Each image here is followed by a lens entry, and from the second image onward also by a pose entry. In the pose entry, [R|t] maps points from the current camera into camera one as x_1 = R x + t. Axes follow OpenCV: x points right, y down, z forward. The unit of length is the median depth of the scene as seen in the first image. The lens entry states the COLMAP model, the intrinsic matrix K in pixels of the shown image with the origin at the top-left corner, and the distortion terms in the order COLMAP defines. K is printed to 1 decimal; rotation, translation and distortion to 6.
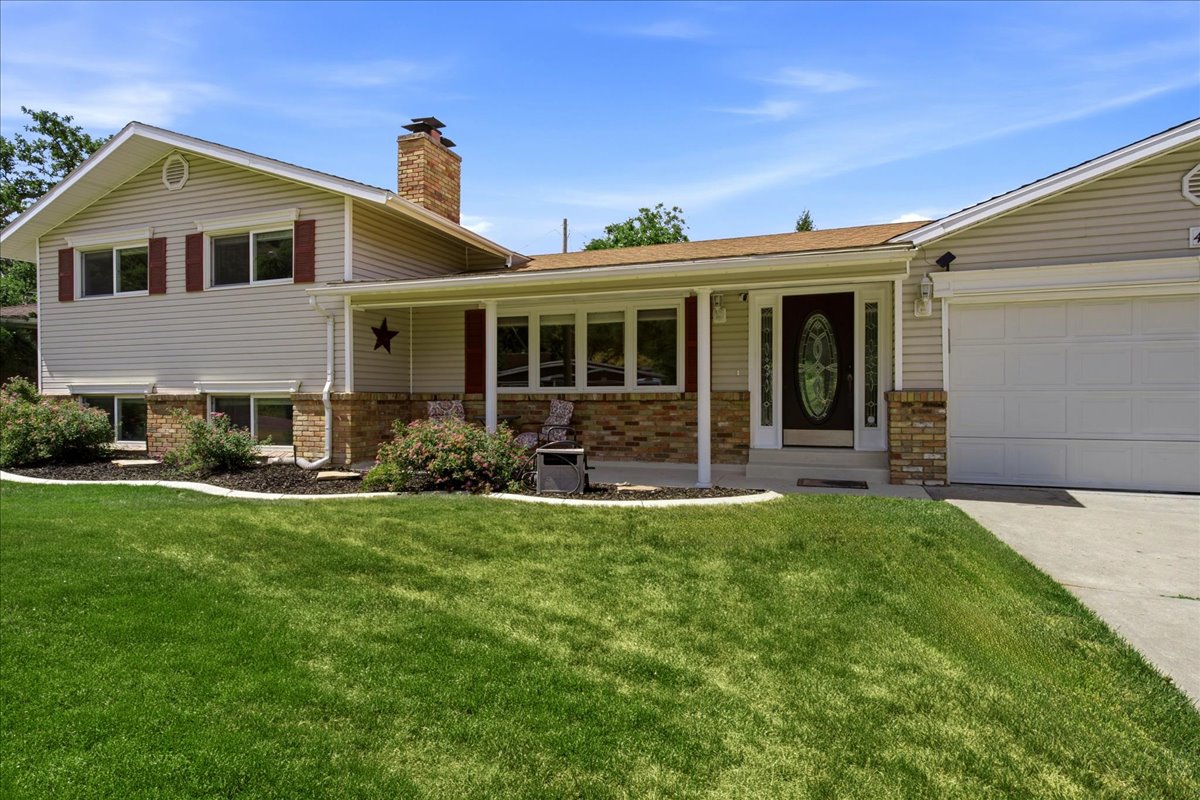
lens RADIAL K [[583.5, 0, 600.0], [0, 583.5, 399.8], [0, 0, 1]] dist [-0.001154, 0.001580]
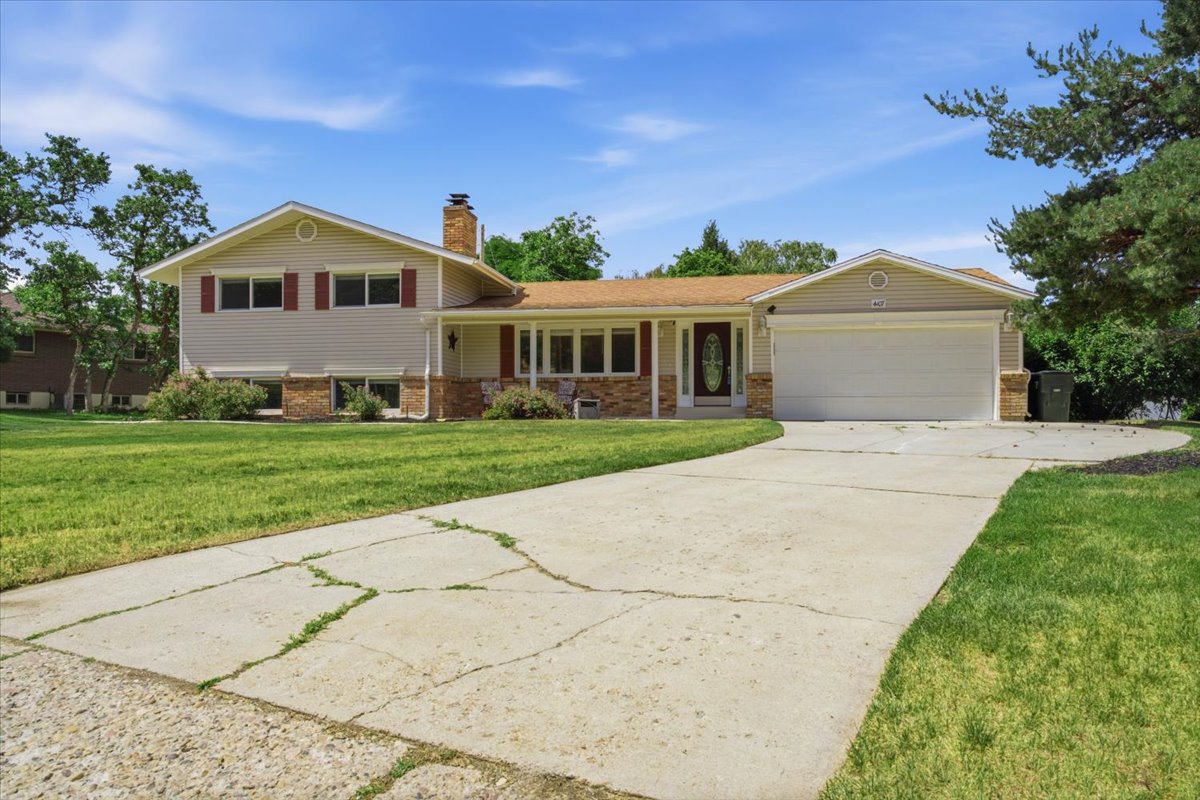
lens RADIAL K [[583.5, 0, 600.0], [0, 583.5, 390.8], [0, 0, 1]] dist [-0.001154, 0.001580]
pose [[0.988938, 0.003784, 0.148281, -0.220730], [-0.000225, 0.999712, -0.024005, 0.069423], [-0.148329, 0.023706, 0.988654, -0.674640]]
